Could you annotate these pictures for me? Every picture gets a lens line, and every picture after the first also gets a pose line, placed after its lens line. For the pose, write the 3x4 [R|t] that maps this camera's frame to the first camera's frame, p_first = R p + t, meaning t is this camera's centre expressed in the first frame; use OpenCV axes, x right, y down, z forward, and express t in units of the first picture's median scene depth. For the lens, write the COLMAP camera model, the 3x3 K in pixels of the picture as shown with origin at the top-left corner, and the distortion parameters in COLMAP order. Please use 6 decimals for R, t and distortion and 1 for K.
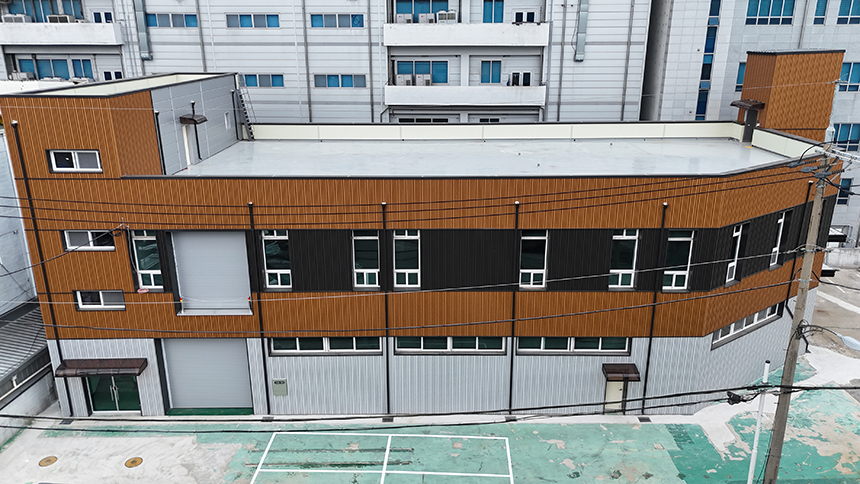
lens RADIAL K [[637.3, 0, 430.0], [0, 637.3, 242.0], [0, 0, 1]] dist [0.037839, -0.007957]
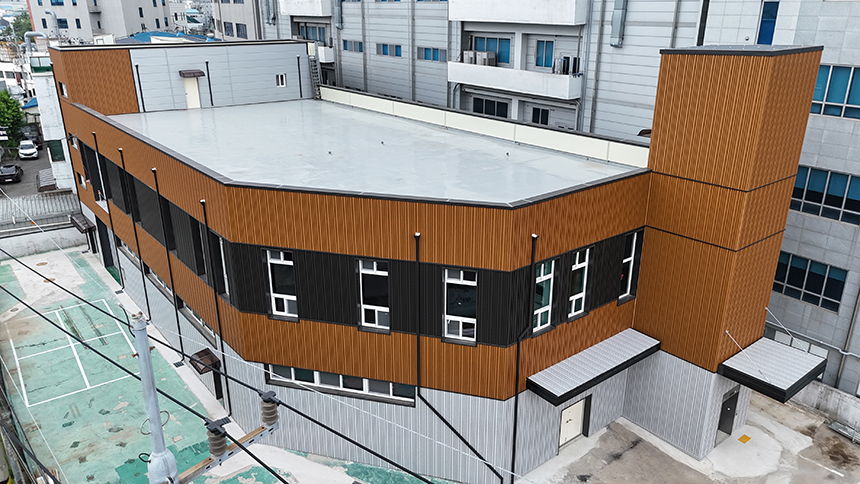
lens RADIAL K [[637.3, 0, 430.0], [0, 637.3, 242.0], [0, 0, 1]] dist [0.037839, -0.007957]
pose [[0.624173, 0.274553, -0.731456, 0.720619], [-0.236003, 0.958743, 0.158477, -0.129779], [0.744789, 0.073709, 0.663217, 0.351178]]
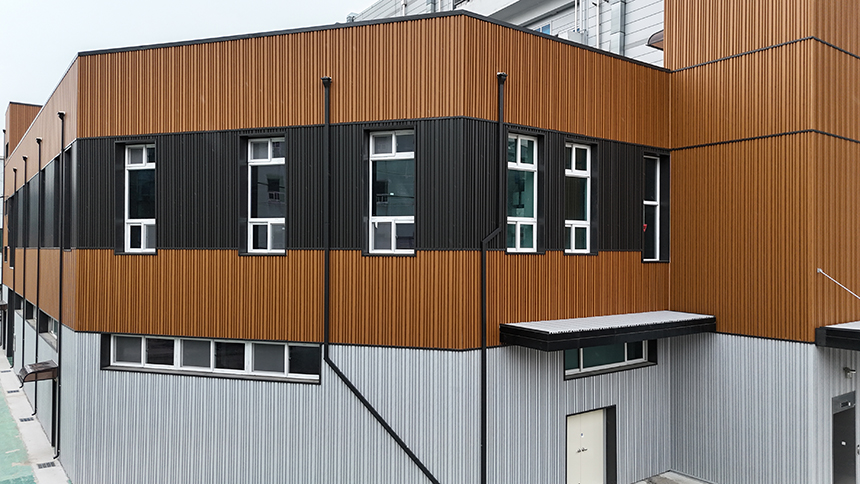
lens RADIAL K [[637.3, 0, 430.0], [0, 637.3, 242.0], [0, 0, 1]] dist [0.037839, -0.007957]
pose [[0.596694, 0.000634, -0.802469, 0.657759], [-0.249529, 0.950572, -0.184793, 0.057245], [0.762687, 0.310504, 0.567359, 0.531790]]
